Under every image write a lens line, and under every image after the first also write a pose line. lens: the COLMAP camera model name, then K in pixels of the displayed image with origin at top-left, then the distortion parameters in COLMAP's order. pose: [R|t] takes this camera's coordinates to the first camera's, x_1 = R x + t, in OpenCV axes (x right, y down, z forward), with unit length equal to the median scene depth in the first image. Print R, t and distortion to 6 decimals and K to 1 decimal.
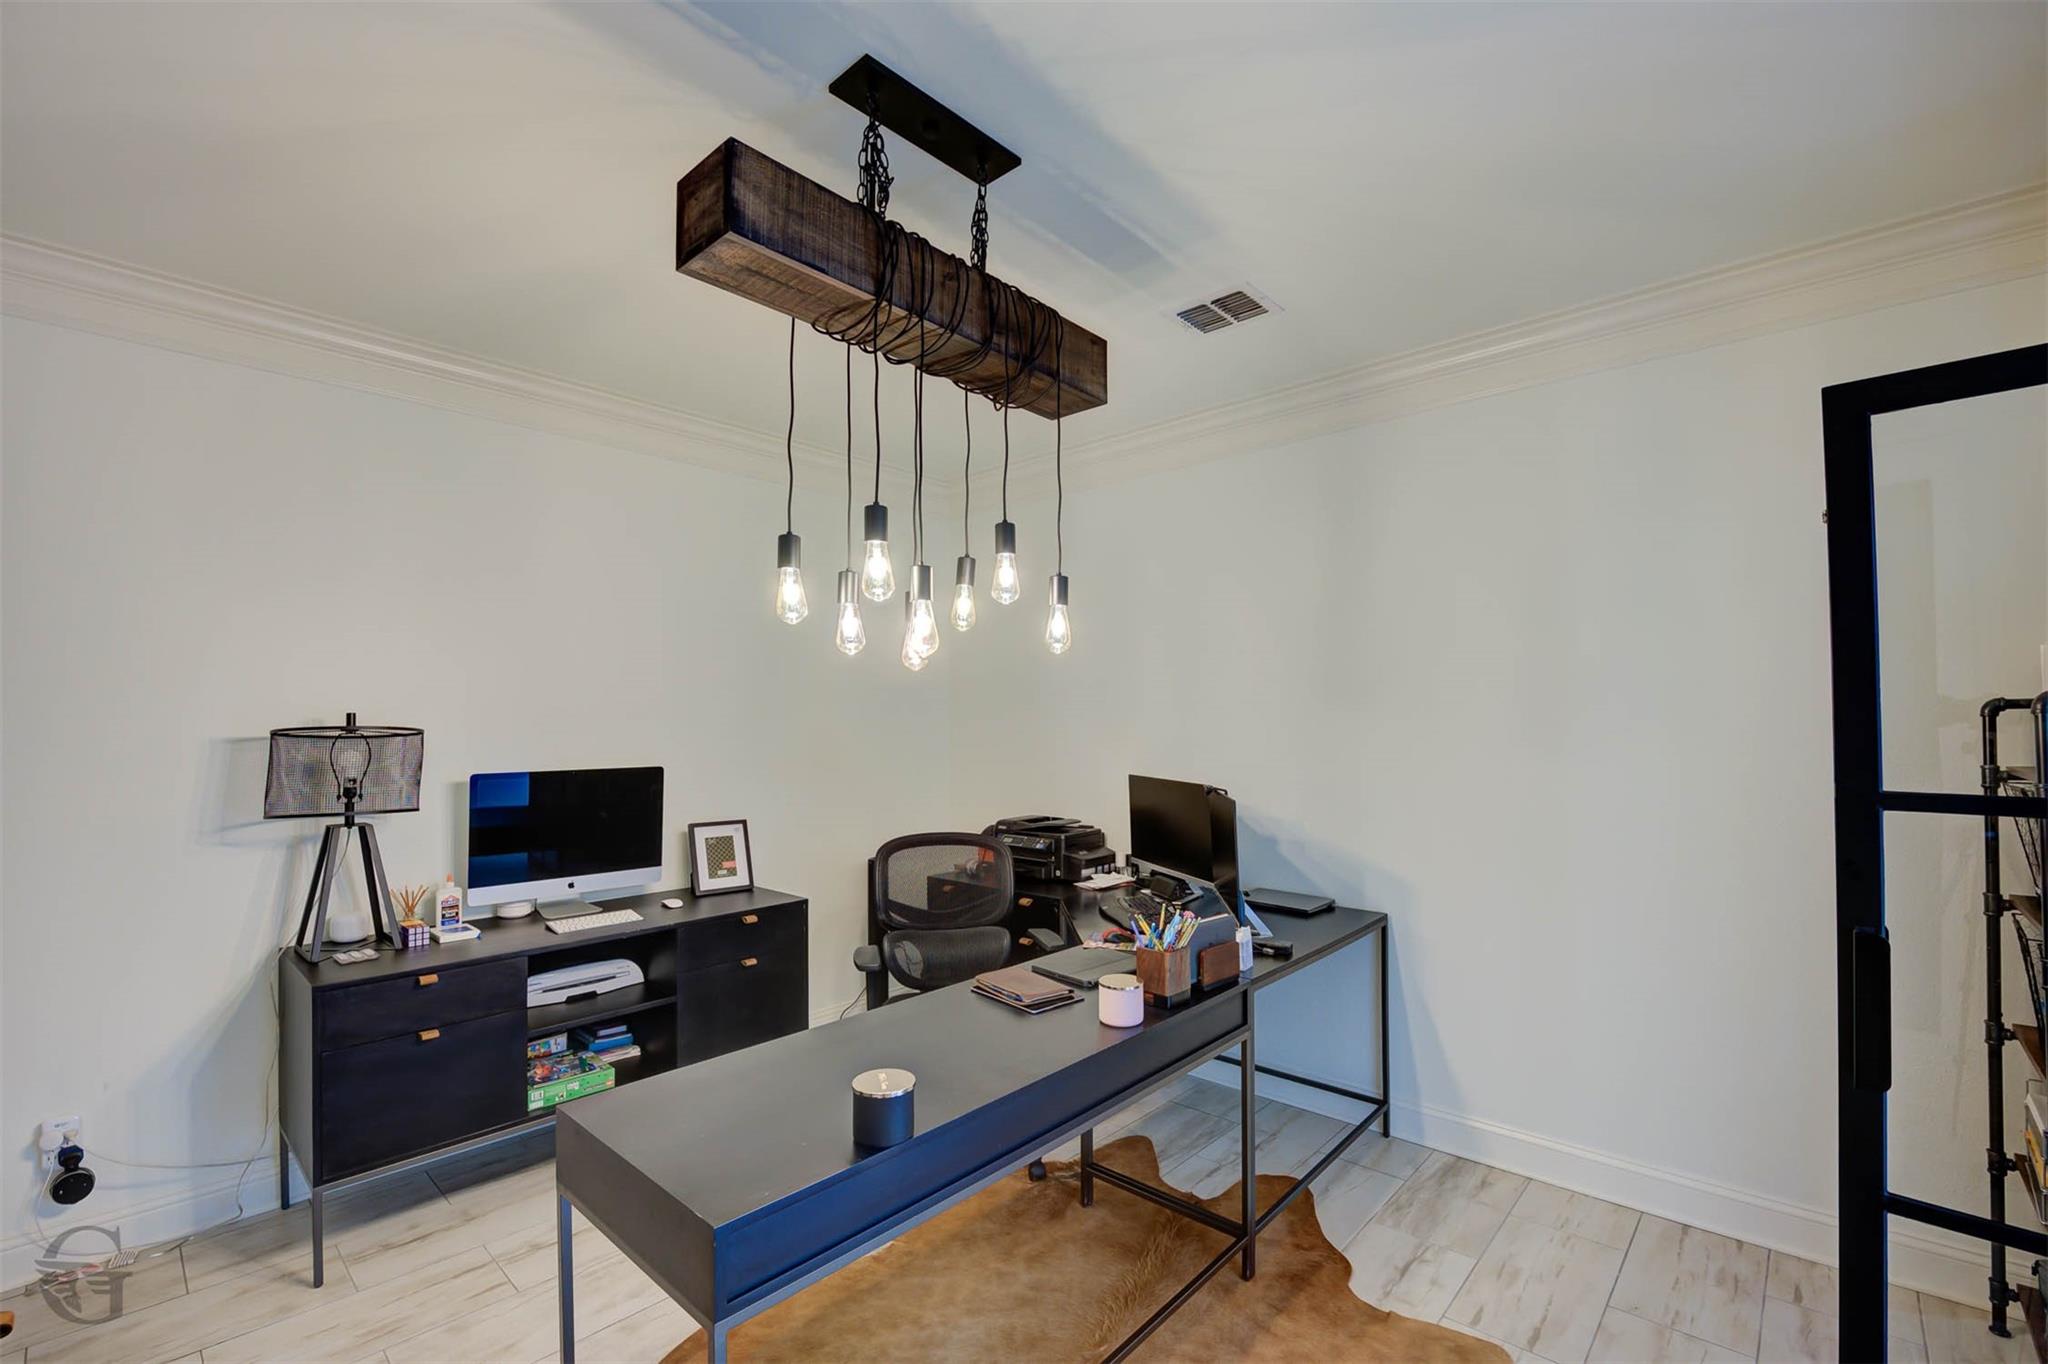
lens RADIAL K [[886.9, 0, 1027.3], [0, 886.9, 693.1], [0, 0, 1]] dist [-0.020244, -0.000175]
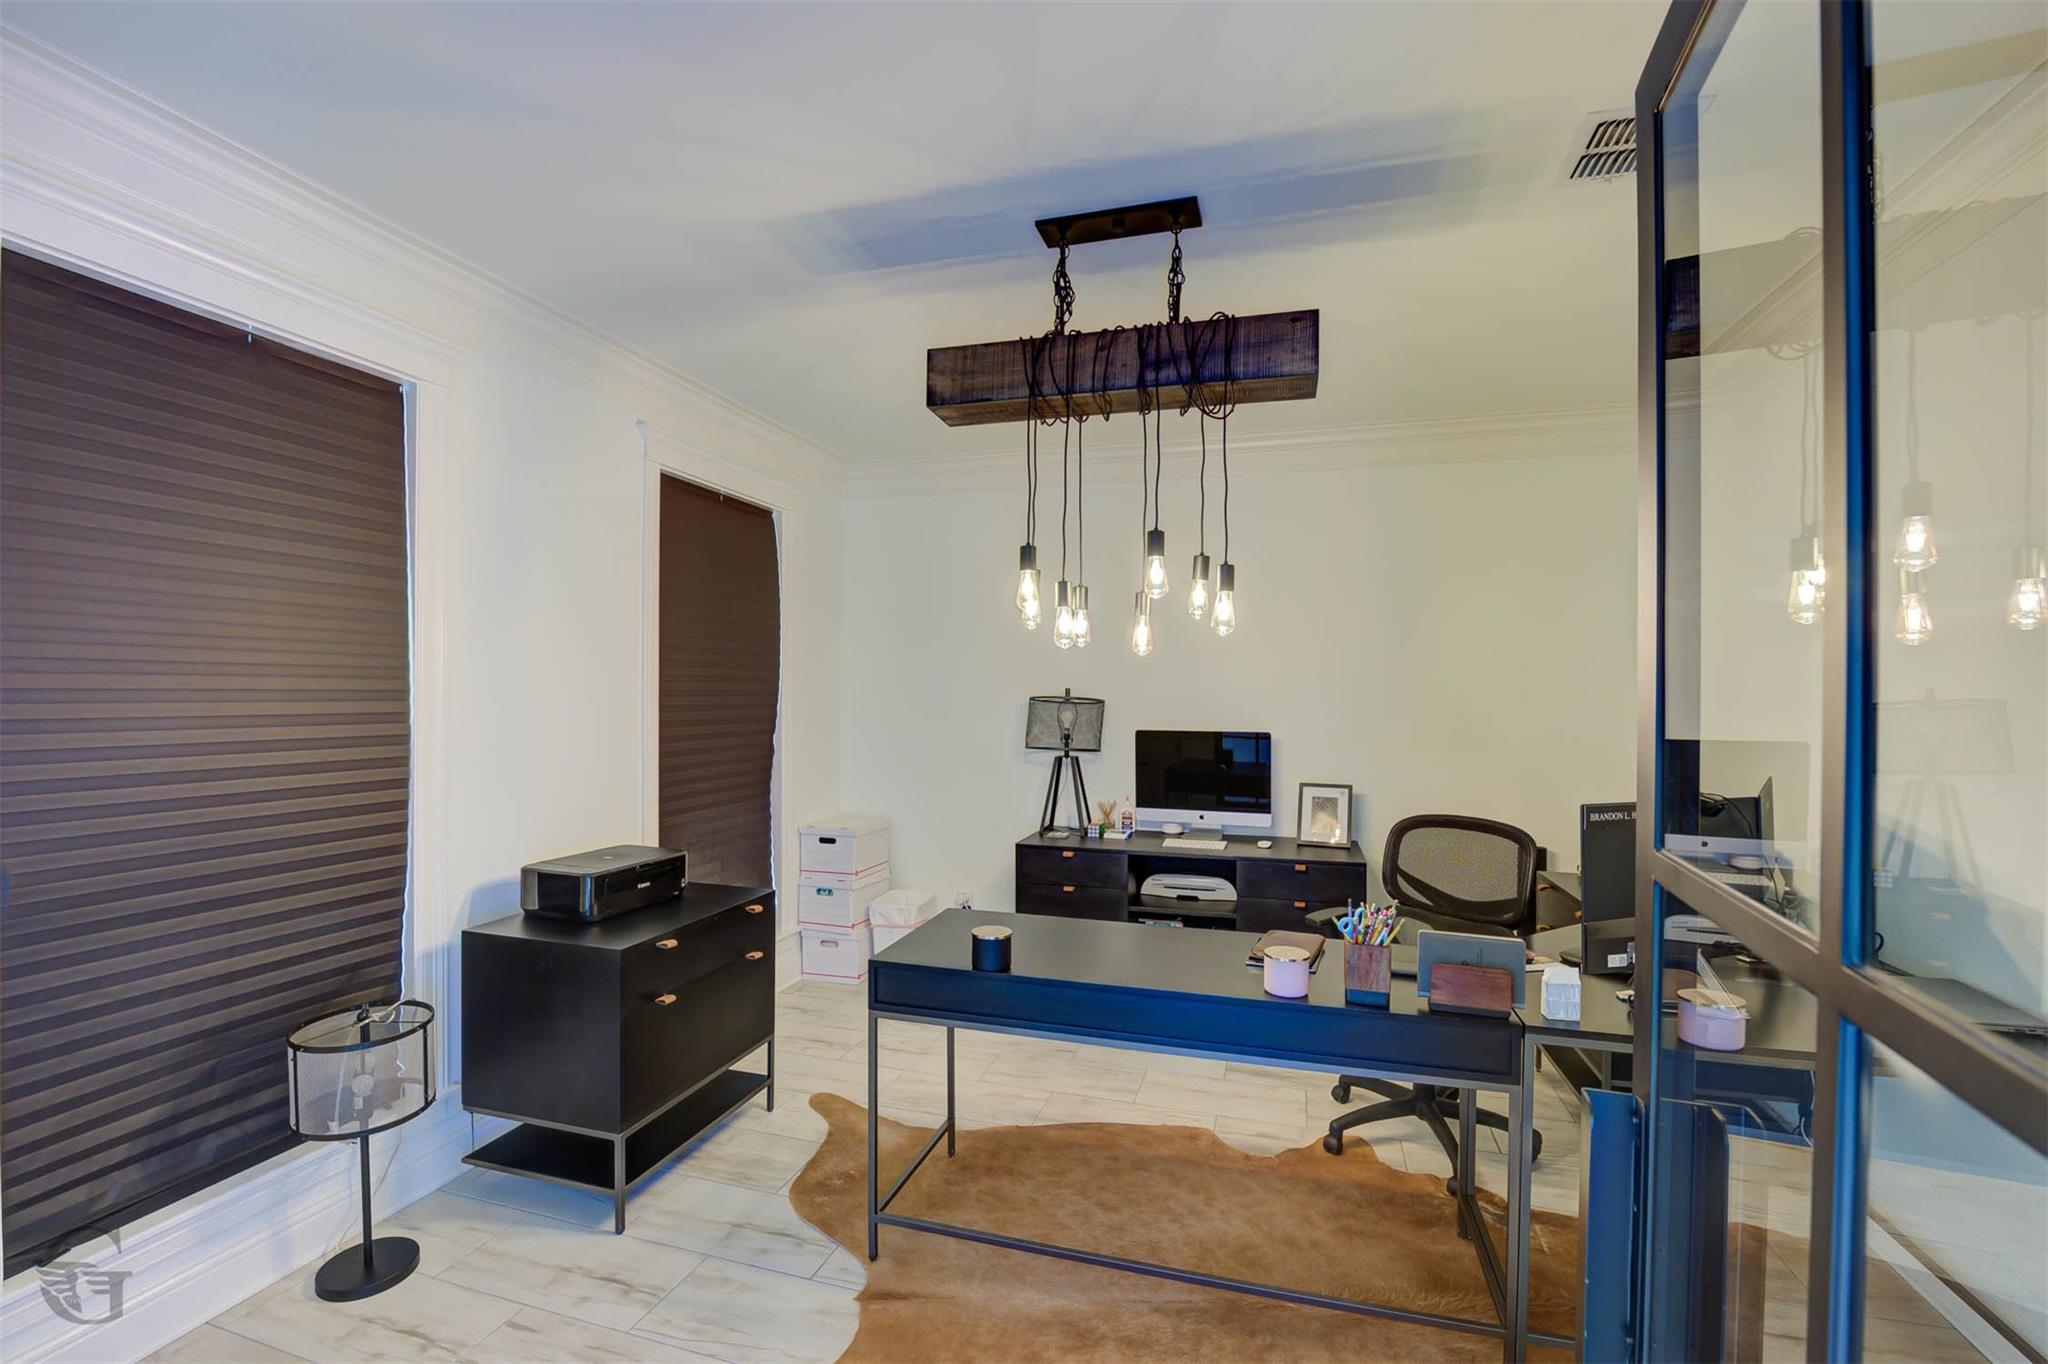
lens RADIAL K [[886.9, 0, 1027.7], [0, 886.9, 693.7], [0, 0, 1]] dist [-0.020244, -0.000175]
pose [[0.417162, 0.007116, -0.908804, 0.705920], [0.019756, 0.999662, 0.016896, 0.003326], [0.908617, -0.025003, 0.416880, 0.242518]]
